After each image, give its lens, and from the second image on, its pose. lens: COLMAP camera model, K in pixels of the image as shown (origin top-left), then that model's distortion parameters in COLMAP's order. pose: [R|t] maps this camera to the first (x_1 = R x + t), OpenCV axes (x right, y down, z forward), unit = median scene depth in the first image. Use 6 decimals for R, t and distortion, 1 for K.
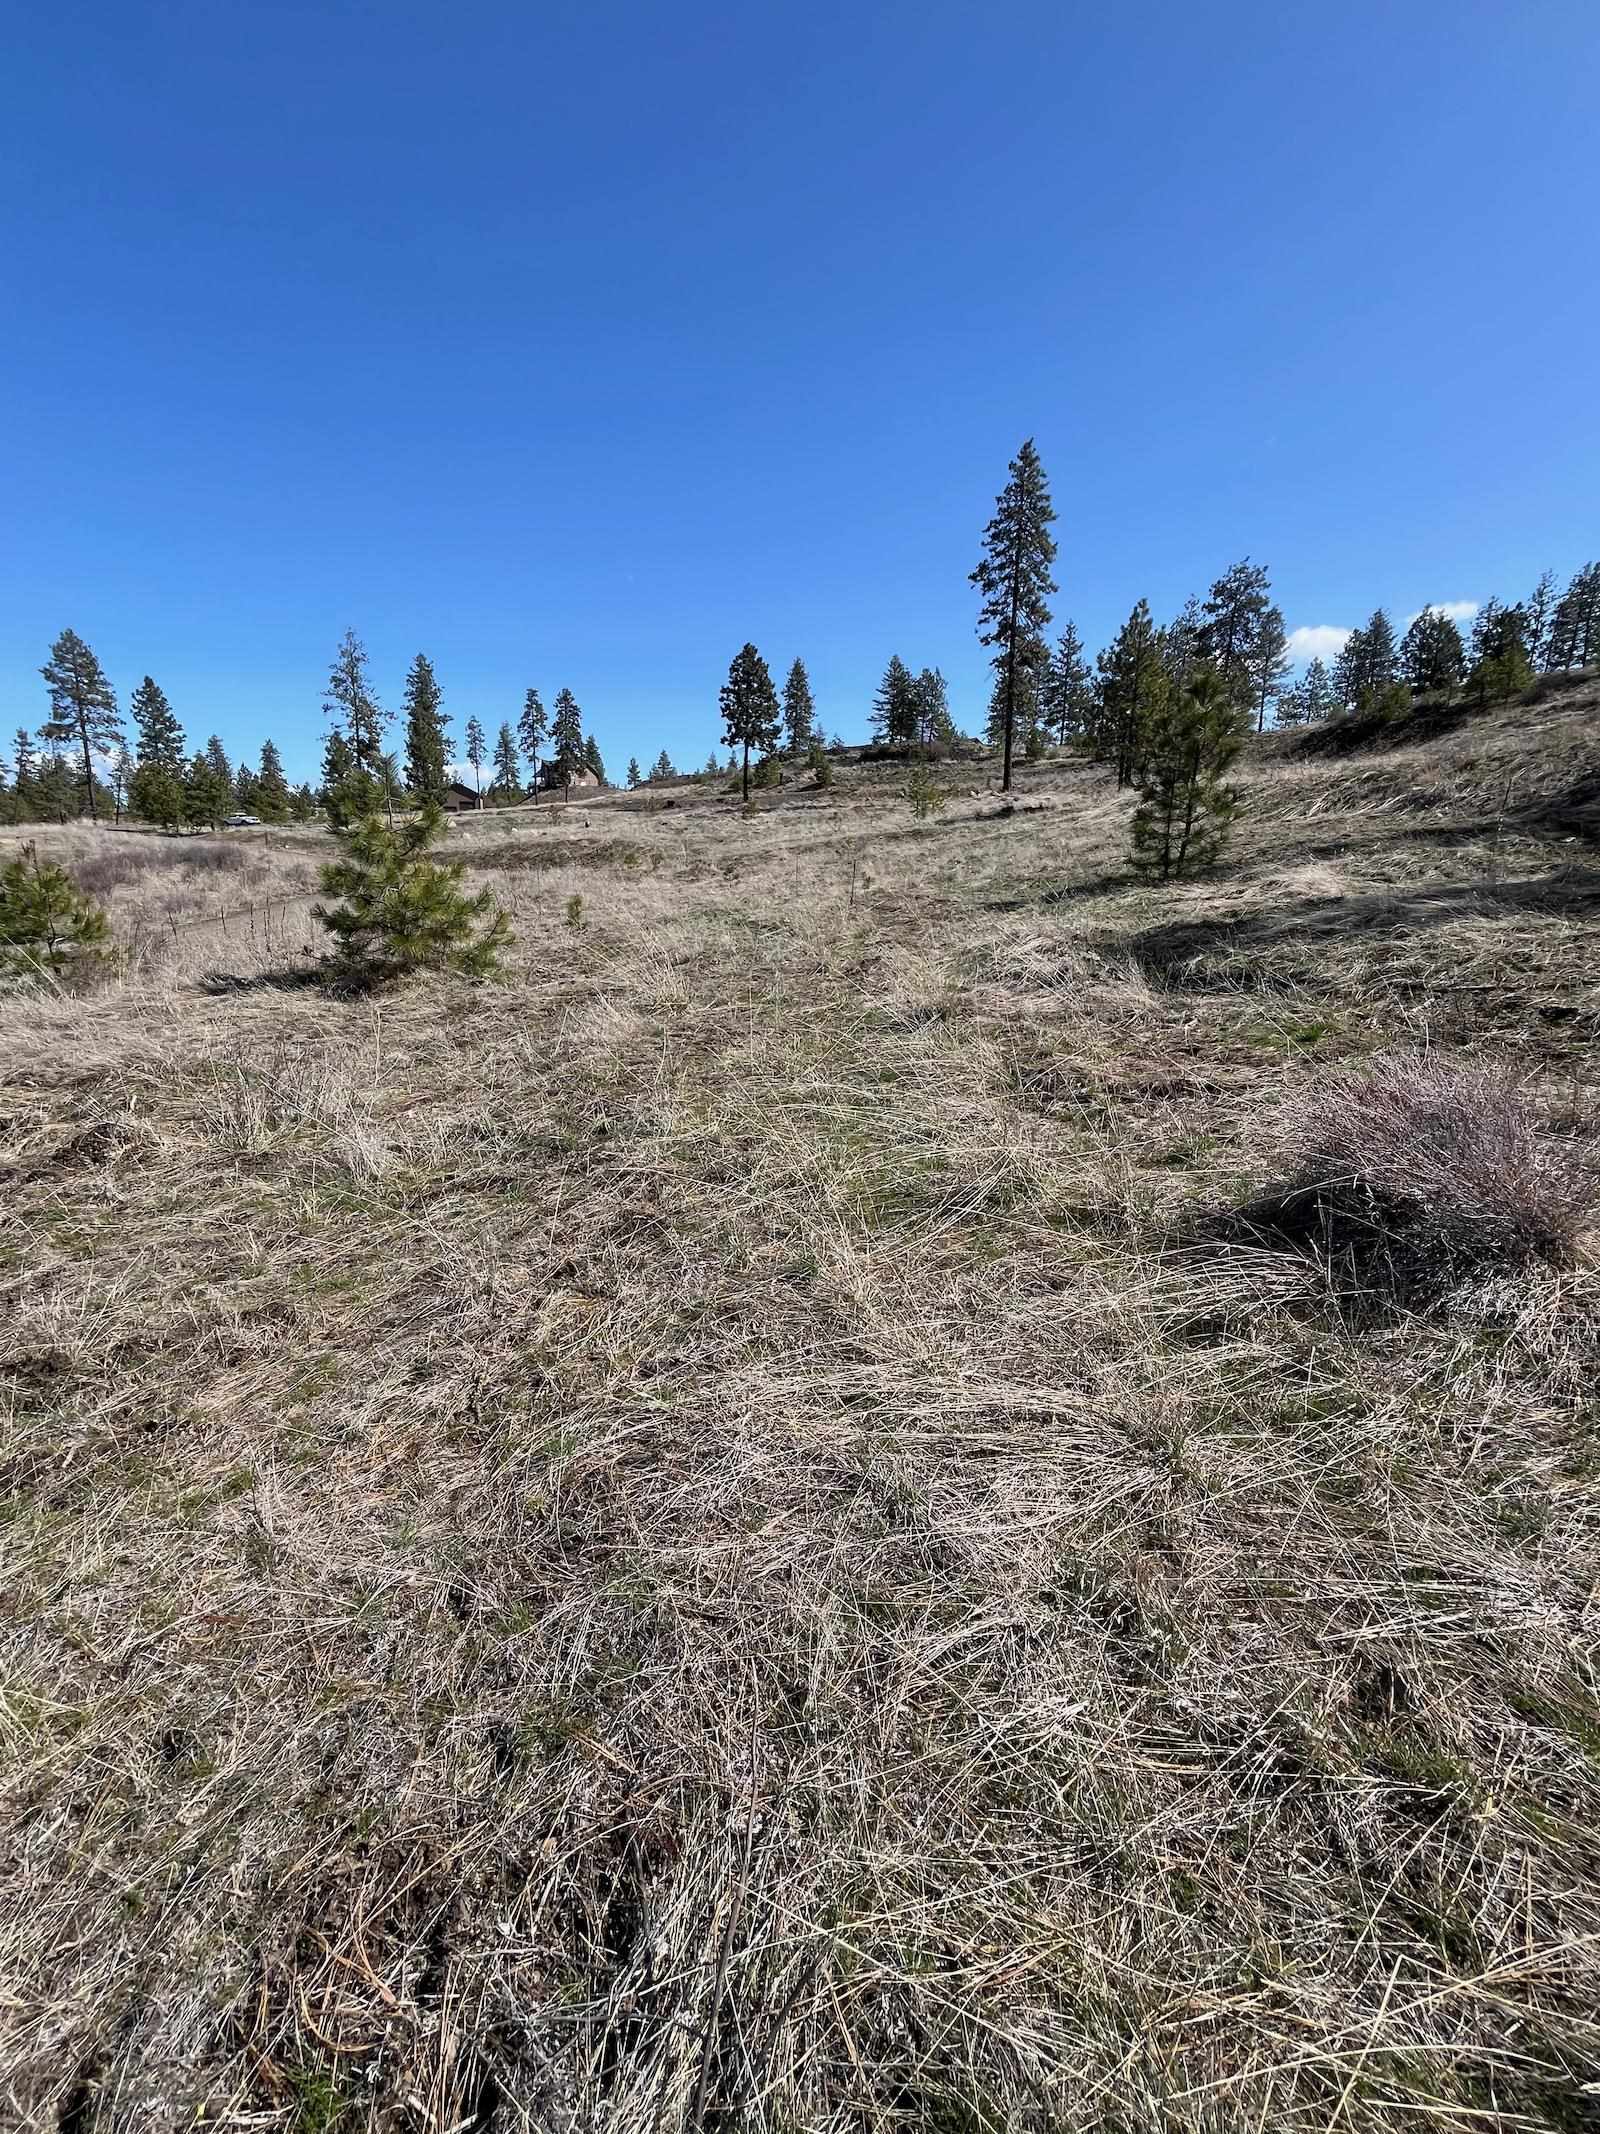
lens RADIAL K [[866.2, 0, 801.0], [0, 866.2, 1058.6], [0, 0, 1]] dist [0.000284, -0.000069]
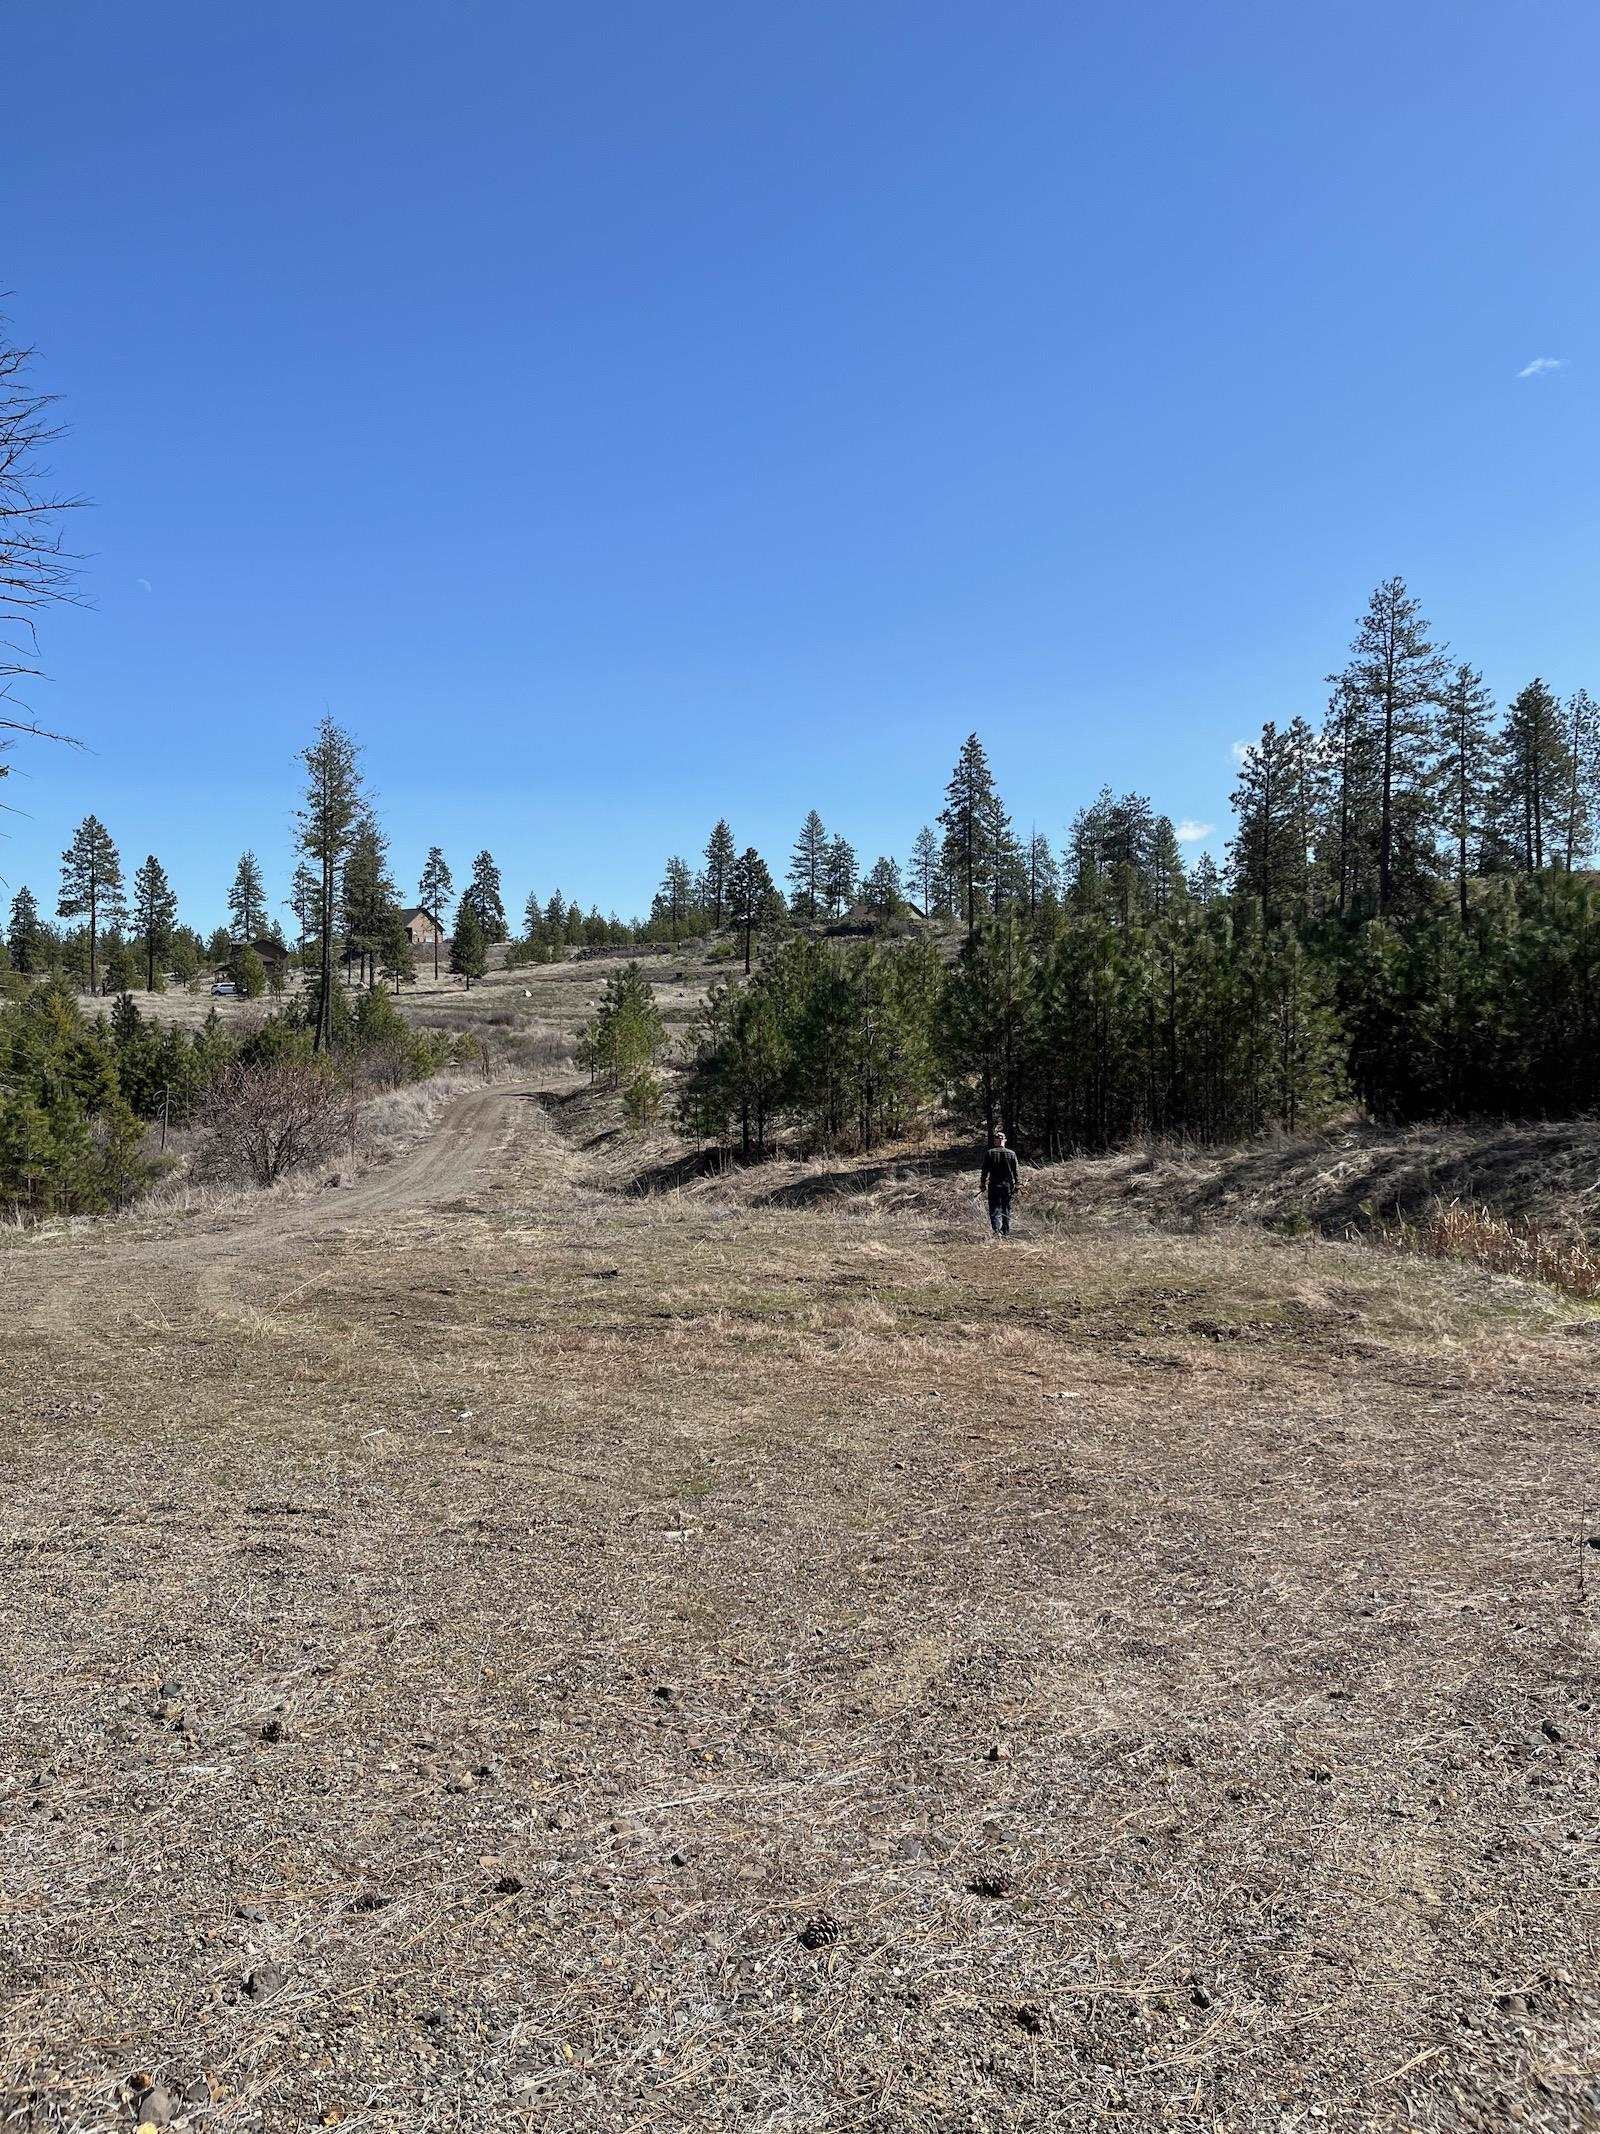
lens RADIAL K [[1649.6, 0, 831.1], [0, 1649.6, 1064.3], [0, 0, 1]] dist [0.045630, -0.072766]
pose [[0.980684, -0.014362, 0.195069, -0.594306], [0.055358, 0.976904, -0.206382, 0.436781], [-0.187599, 0.213195, 0.958830, -1.707990]]
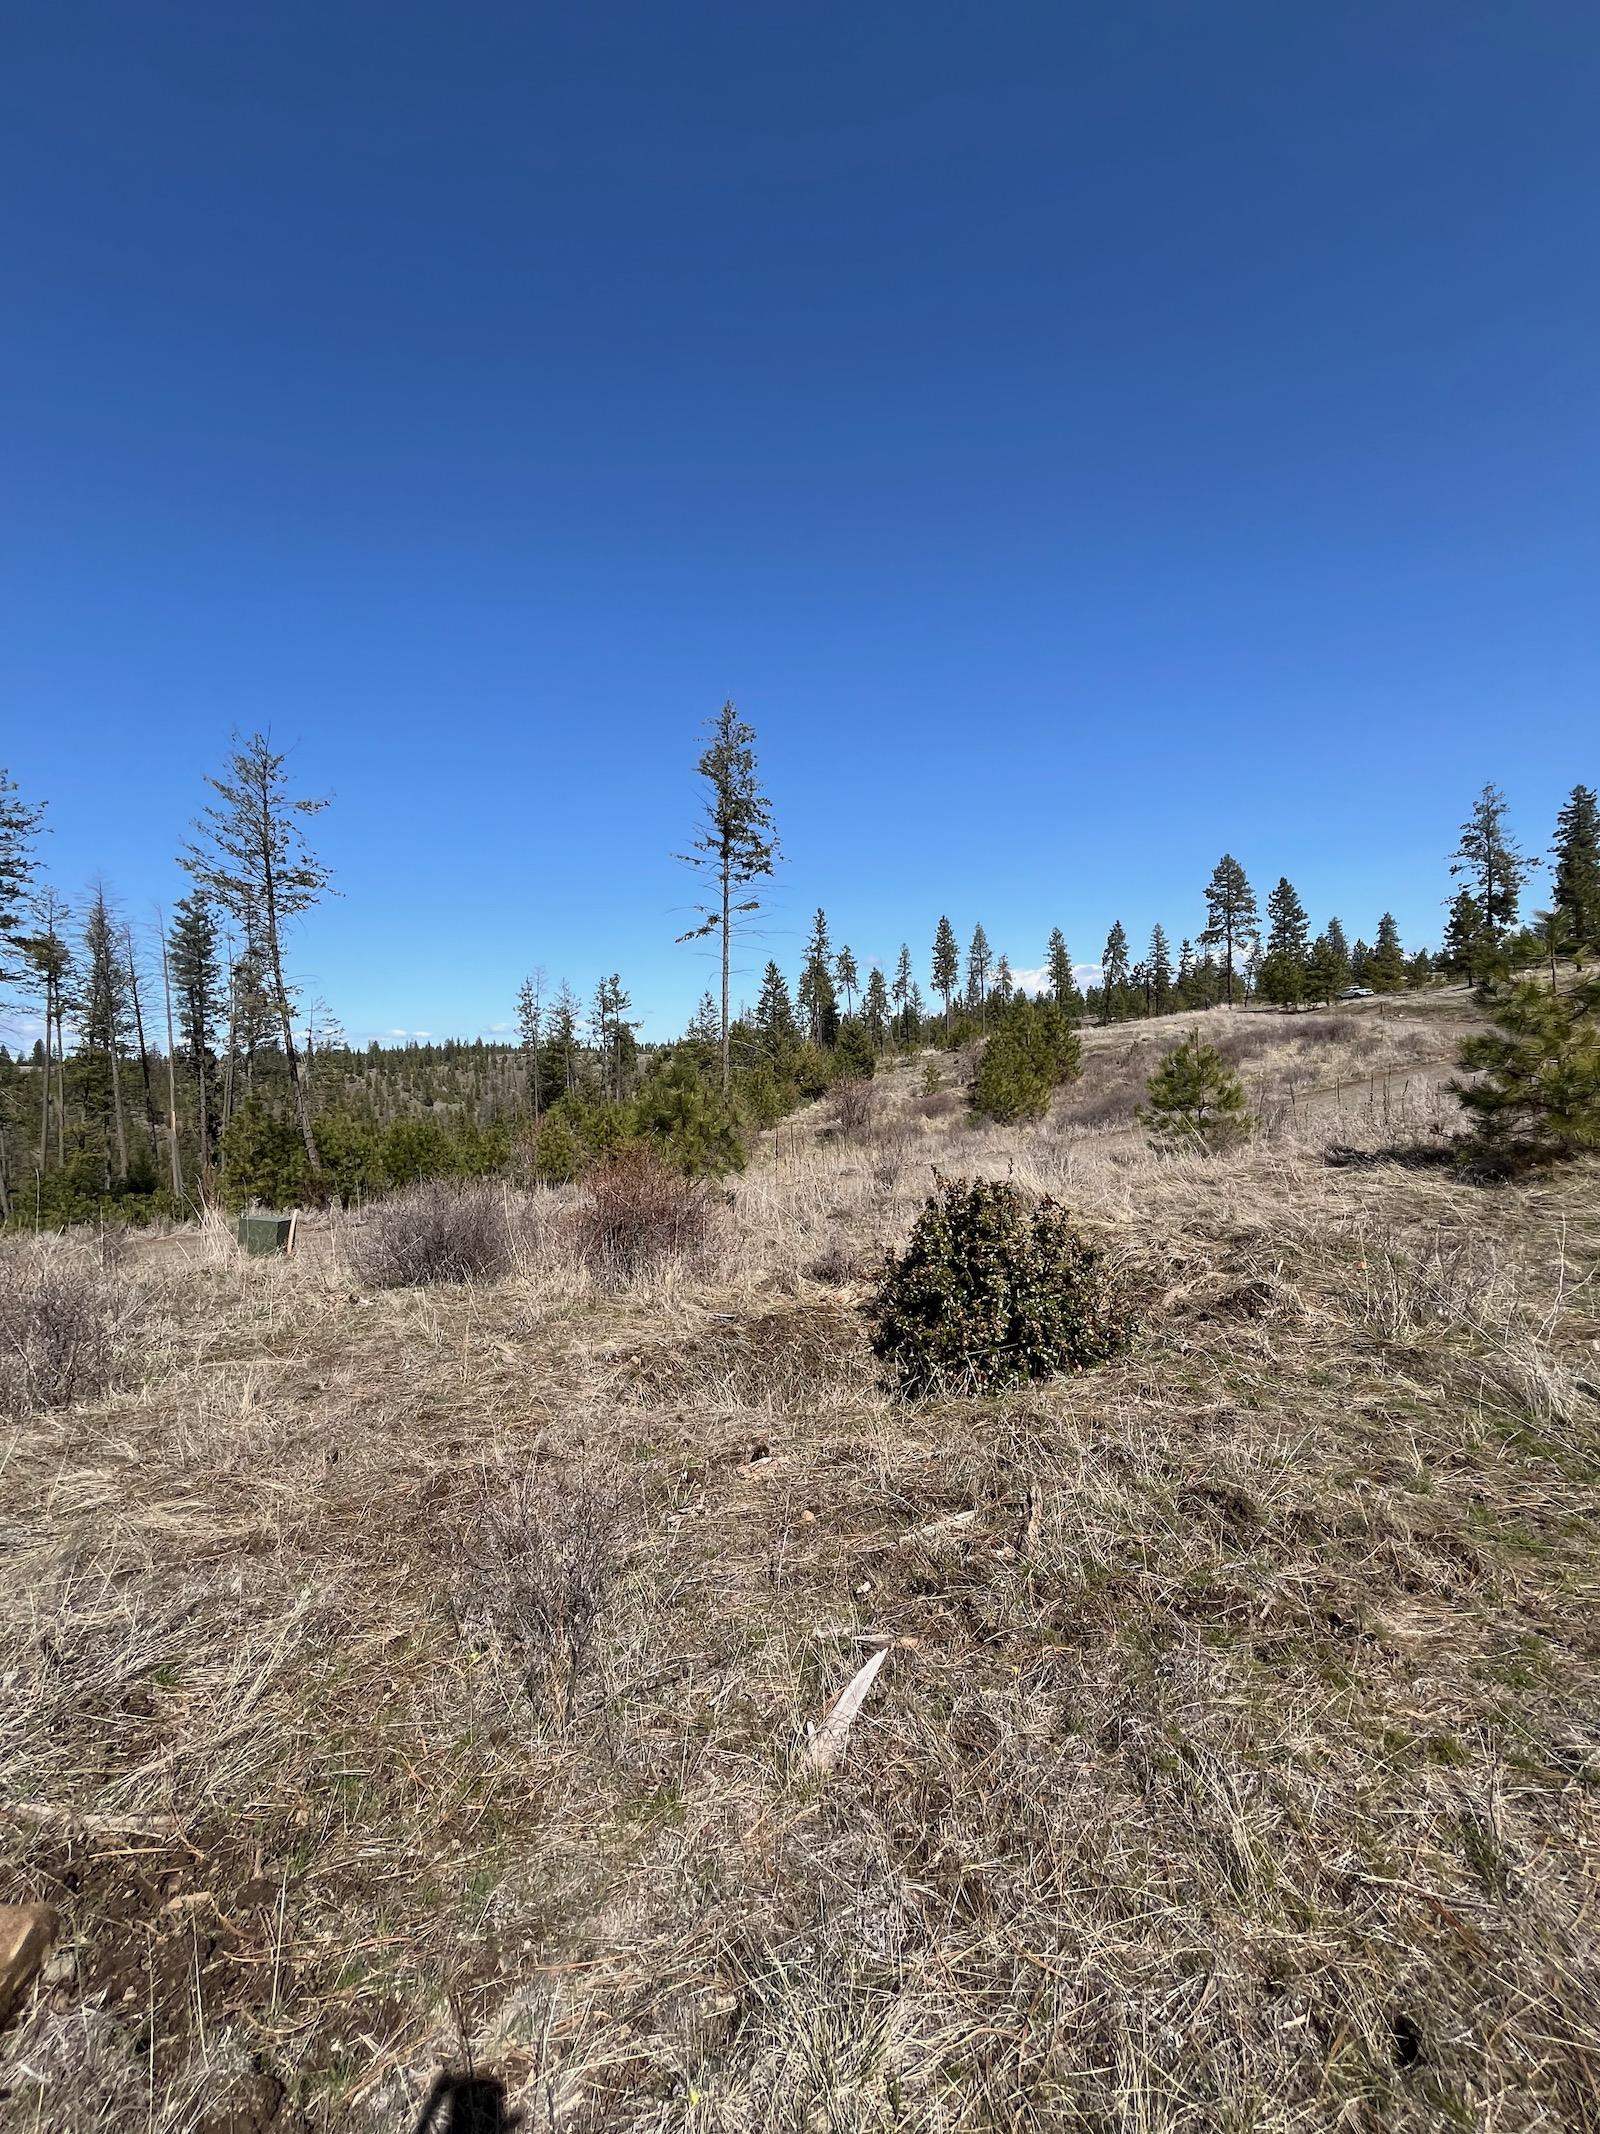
lens RADIAL K [[866.2, 0, 801.0], [0, 866.2, 1058.6], [0, 0, 1]] dist [0.000284, -0.000069]
pose [[0.438350, -0.023121, -0.898507, -0.021631], [-0.146469, 0.984469, -0.096790, -0.005278], [0.886789, 0.174032, 0.428156, -0.018107]]
